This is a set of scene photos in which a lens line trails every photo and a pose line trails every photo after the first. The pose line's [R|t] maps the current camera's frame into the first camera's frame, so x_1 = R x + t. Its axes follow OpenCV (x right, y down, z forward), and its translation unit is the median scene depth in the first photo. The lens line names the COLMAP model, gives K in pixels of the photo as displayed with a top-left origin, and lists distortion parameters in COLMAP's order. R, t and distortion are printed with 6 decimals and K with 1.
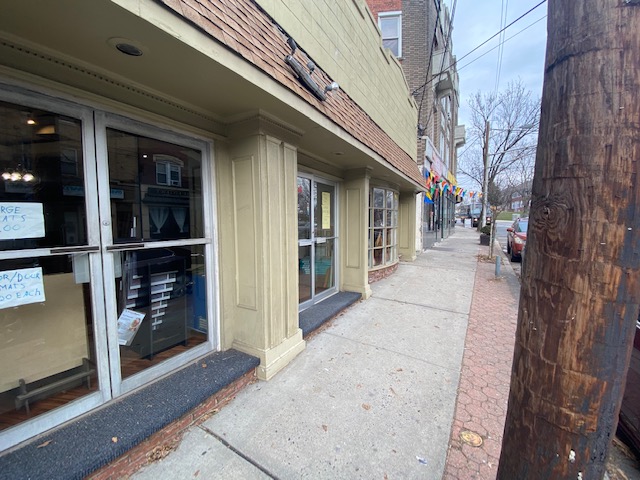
lens RADIAL K [[263.2, 0, 320.0], [0, 263.2, 240.0], [0, 0, 1]] dist [-0.000374, -0.011188]
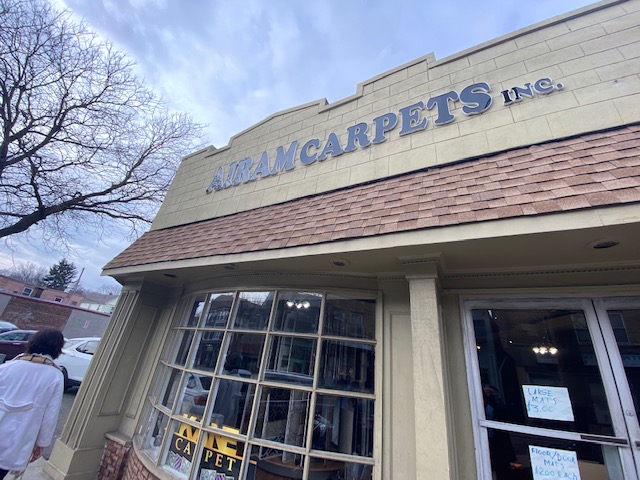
lens RADIAL K [[263.2, 0, 320.0], [0, 263.2, 240.0], [0, 0, 1]] dist [-0.000374, -0.011188]
pose [[0.045270, -0.427777, -0.902750, 0.211439], [-0.184214, 0.884604, -0.428416, -0.023918], [0.981843, 0.185693, -0.038756, -0.169748]]
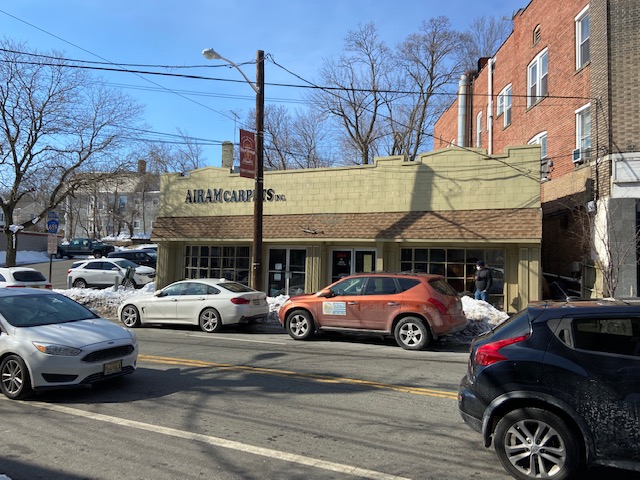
lens RADIAL K [[499.8, 0, 320.0], [0, 499.8, 240.0], [0, 0, 1]] dist [0.000556, -0.000825]
pose [[0.087290, -0.042372, -0.995281, 9.857903], [-0.102049, 0.993459, -0.051245, -0.171672], [0.990942, 0.106040, 0.082395, 0.789188]]
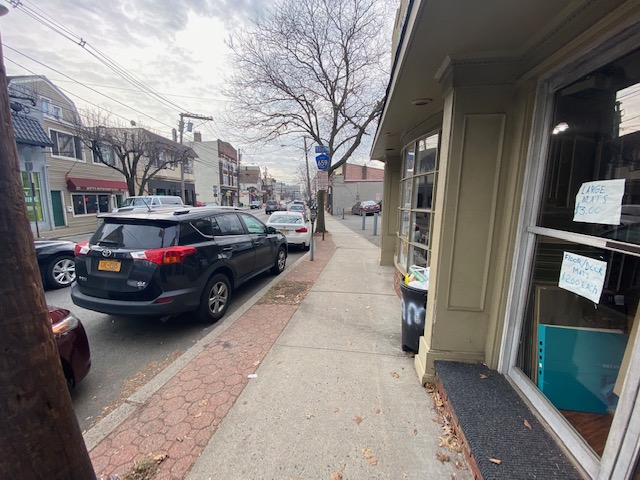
lens RADIAL K [[263.2, 0, 320.0], [0, 263.2, 240.0], [0, 0, 1]] dist [-0.000374, -0.011188]
pose [[-0.932416, 0.057864, -0.356724, 0.009636], [-0.030834, 0.970760, 0.238062, -0.109641], [0.360069, 0.232972, -0.903368, 1.257621]]
